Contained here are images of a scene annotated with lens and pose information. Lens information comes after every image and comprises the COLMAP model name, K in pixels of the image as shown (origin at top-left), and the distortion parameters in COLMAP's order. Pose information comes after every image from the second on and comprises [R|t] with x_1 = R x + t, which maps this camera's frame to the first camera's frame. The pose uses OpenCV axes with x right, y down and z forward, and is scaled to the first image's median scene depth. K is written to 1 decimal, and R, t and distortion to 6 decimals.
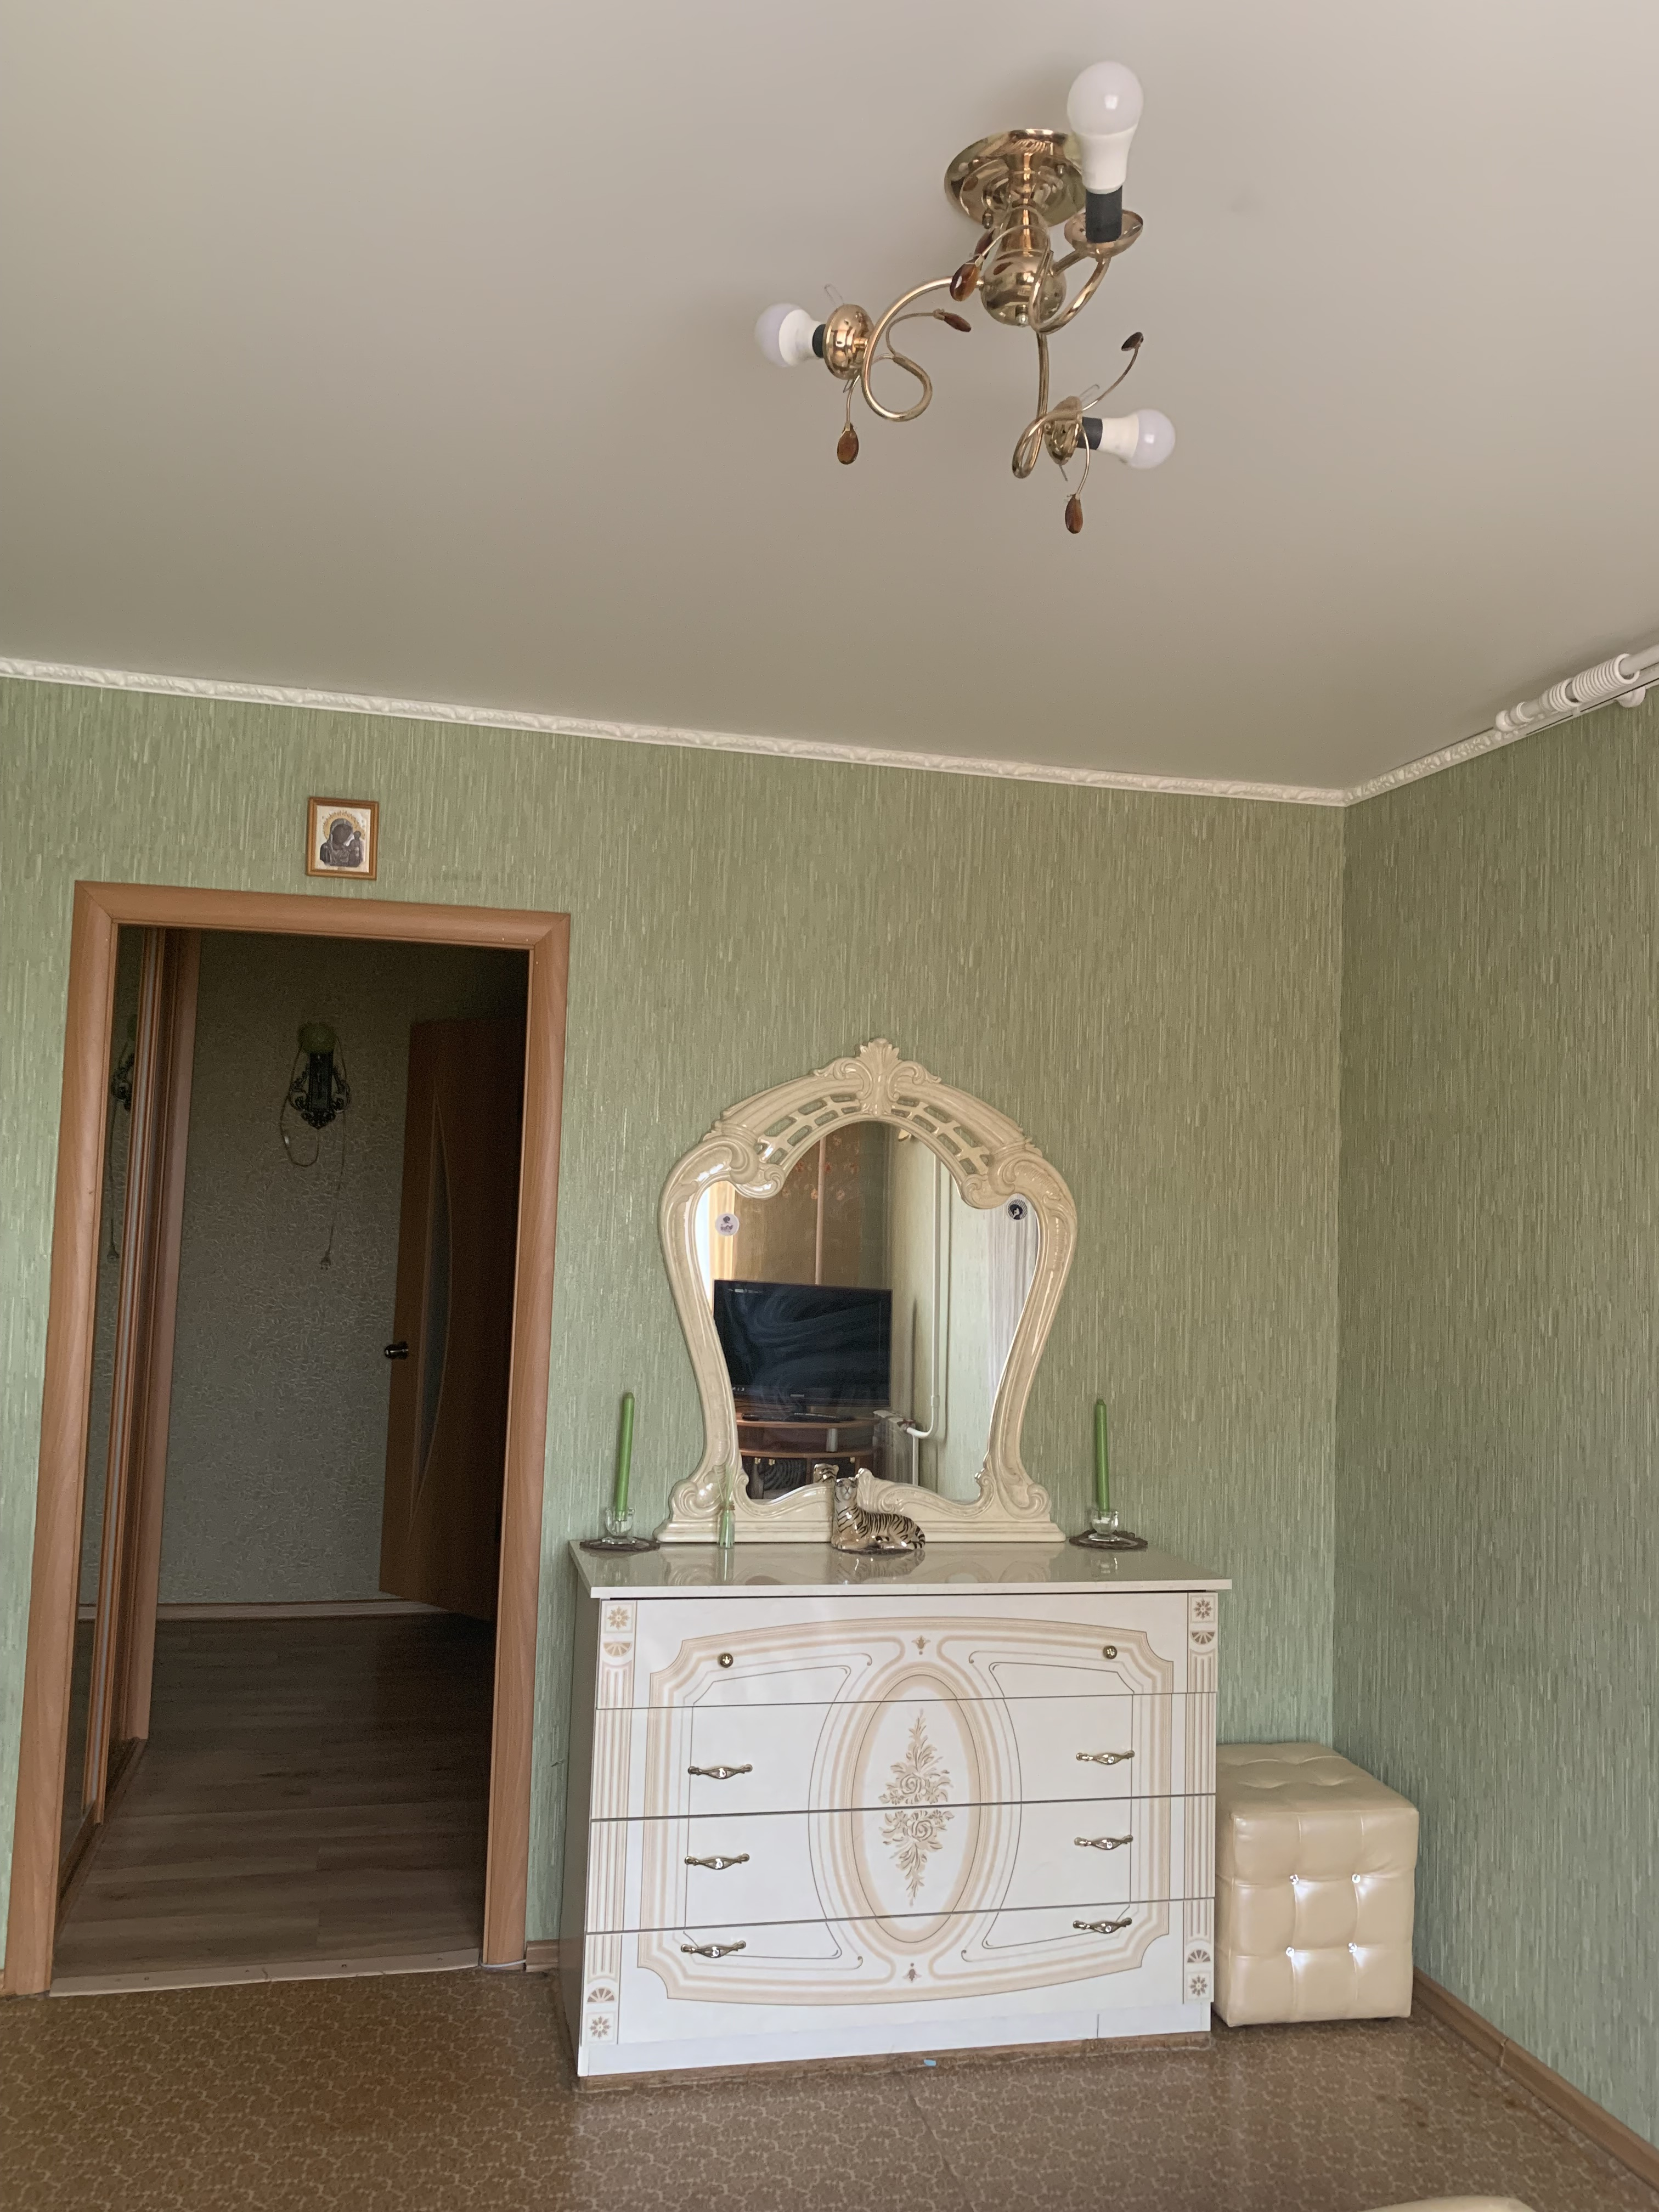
lens RADIAL K [[1703.1, 0, 797.9], [0, 1703.1, 1089.2], [0, 0, 1]] dist [0.117977, -0.188940]
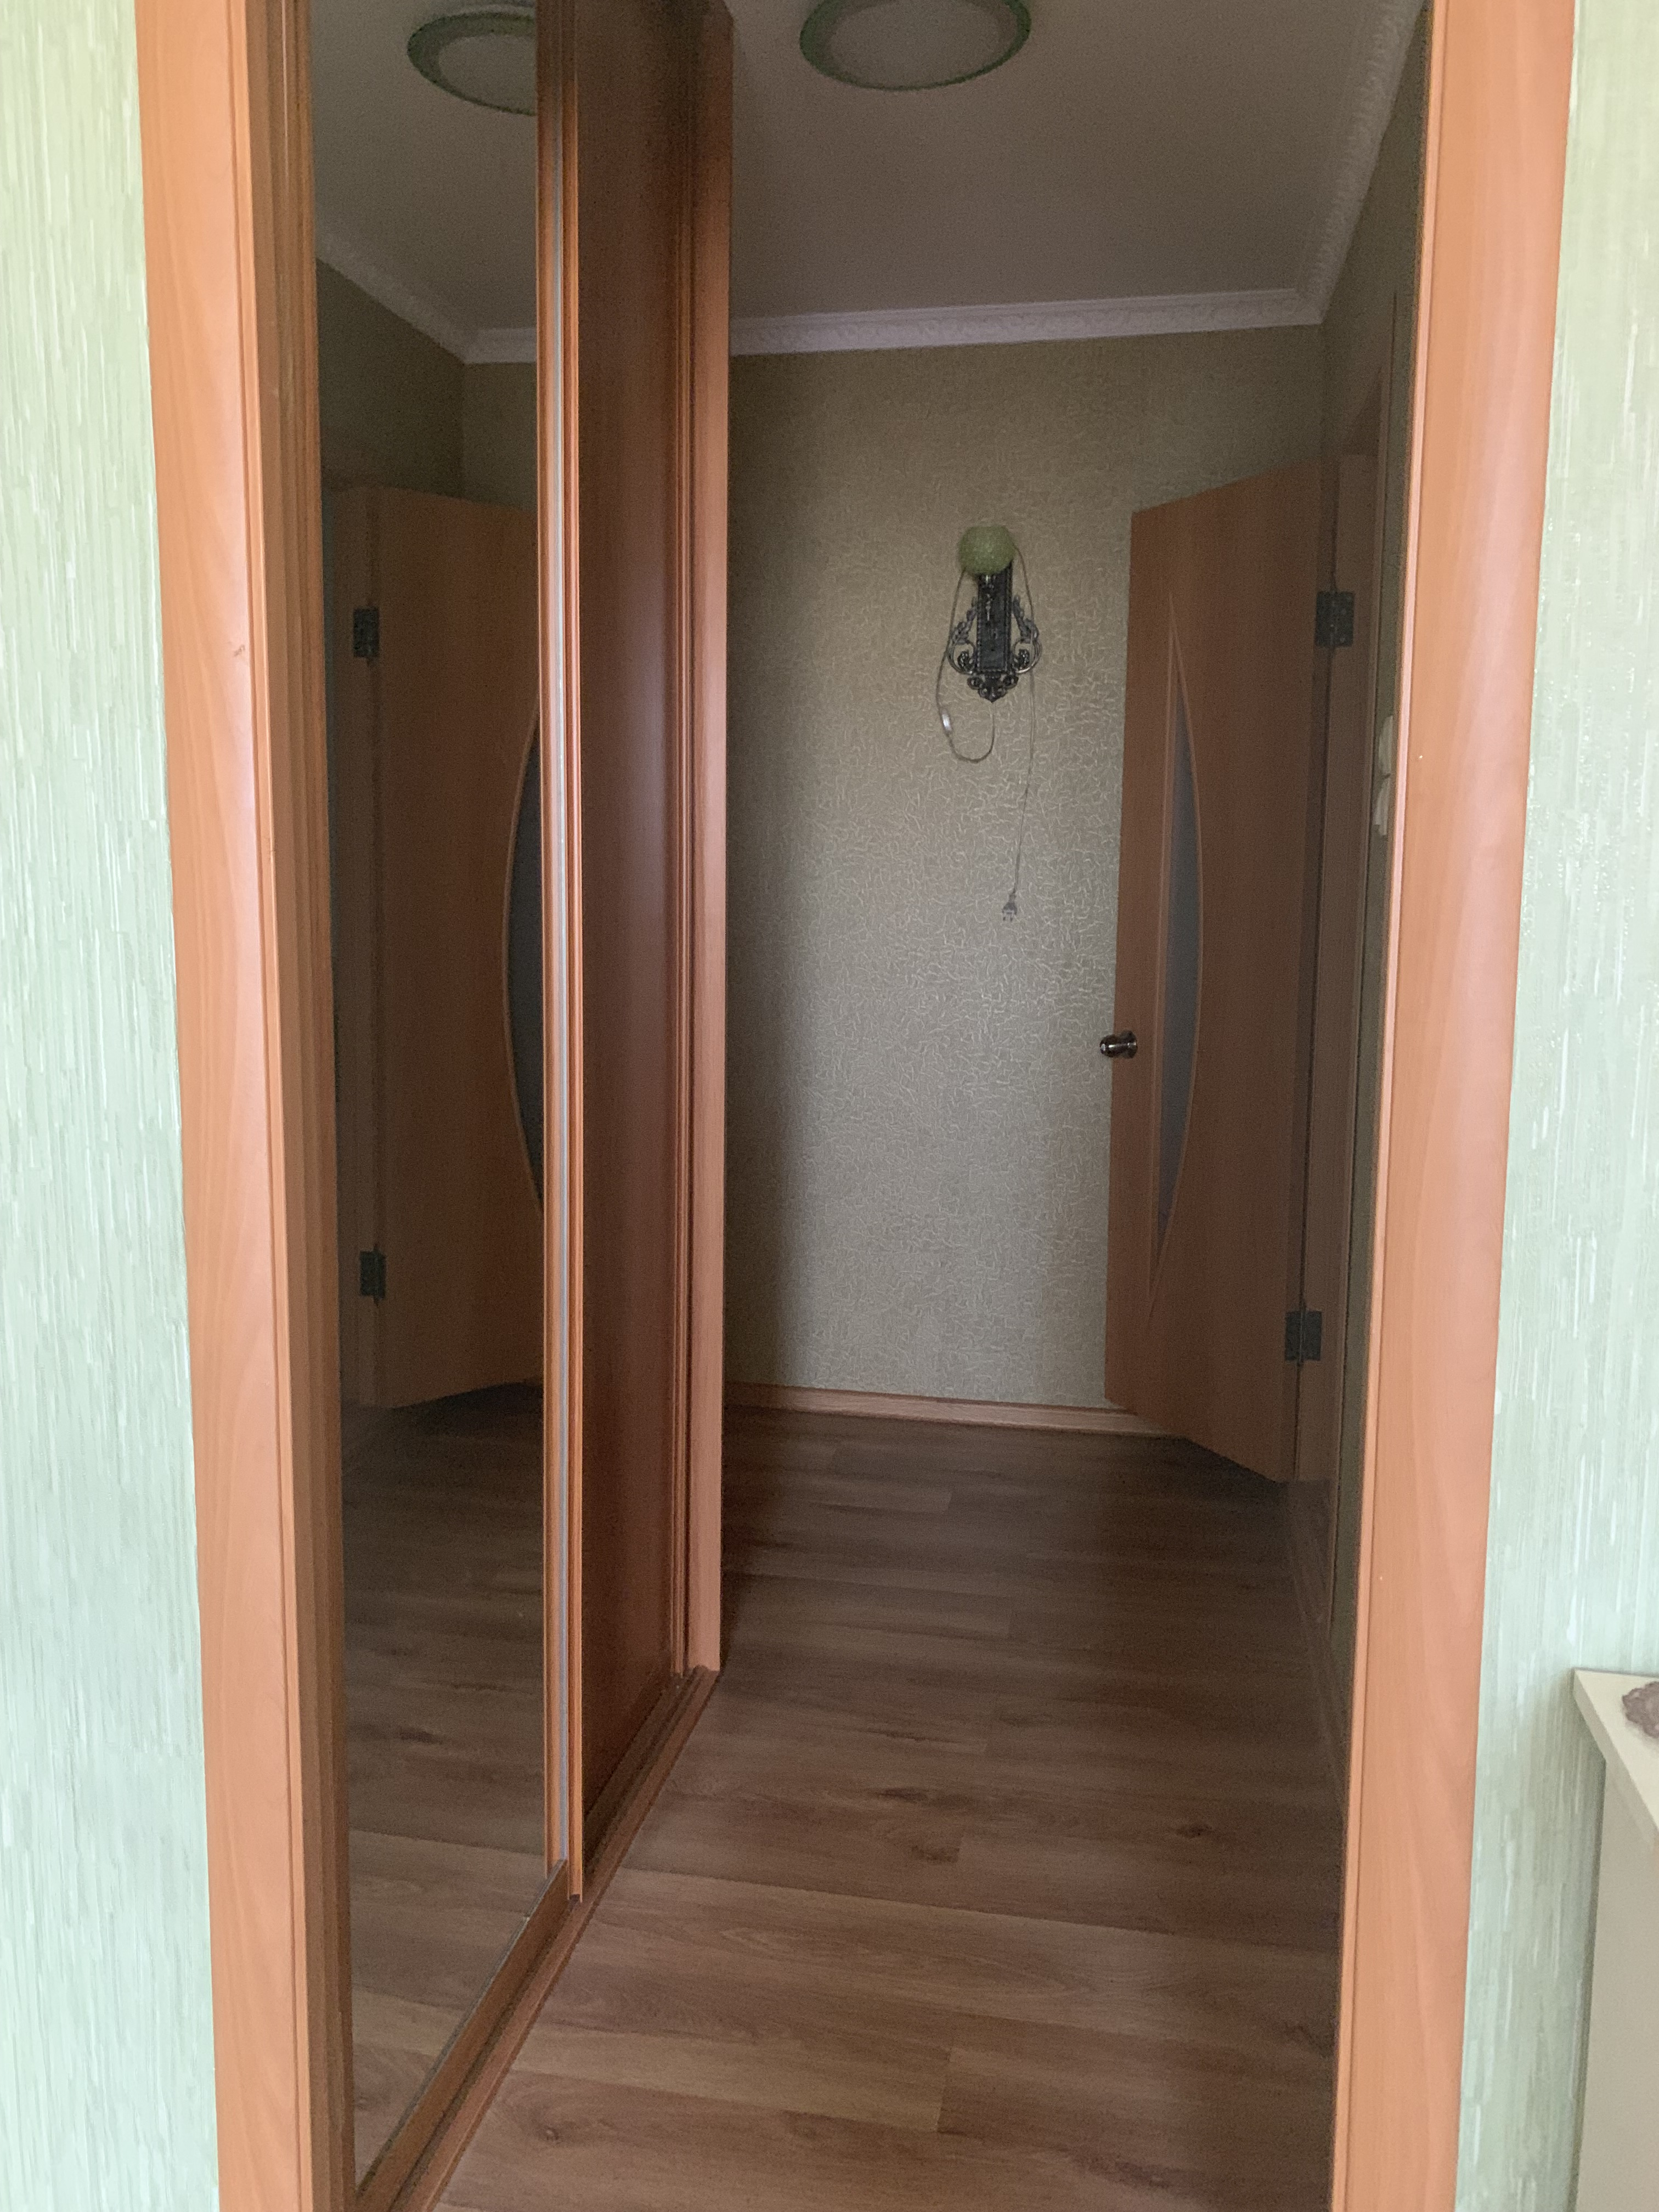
lens RADIAL K [[1703.1, 0, 797.9], [0, 1703.1, 1089.2], [0, 0, 1]] dist [0.117977, -0.188940]
pose [[0.907567, 0.024179, -0.419210, -0.074406], [0.053902, 0.983373, 0.173413, 0.051372], [0.416433, -0.179980, 0.891174, 0.377770]]
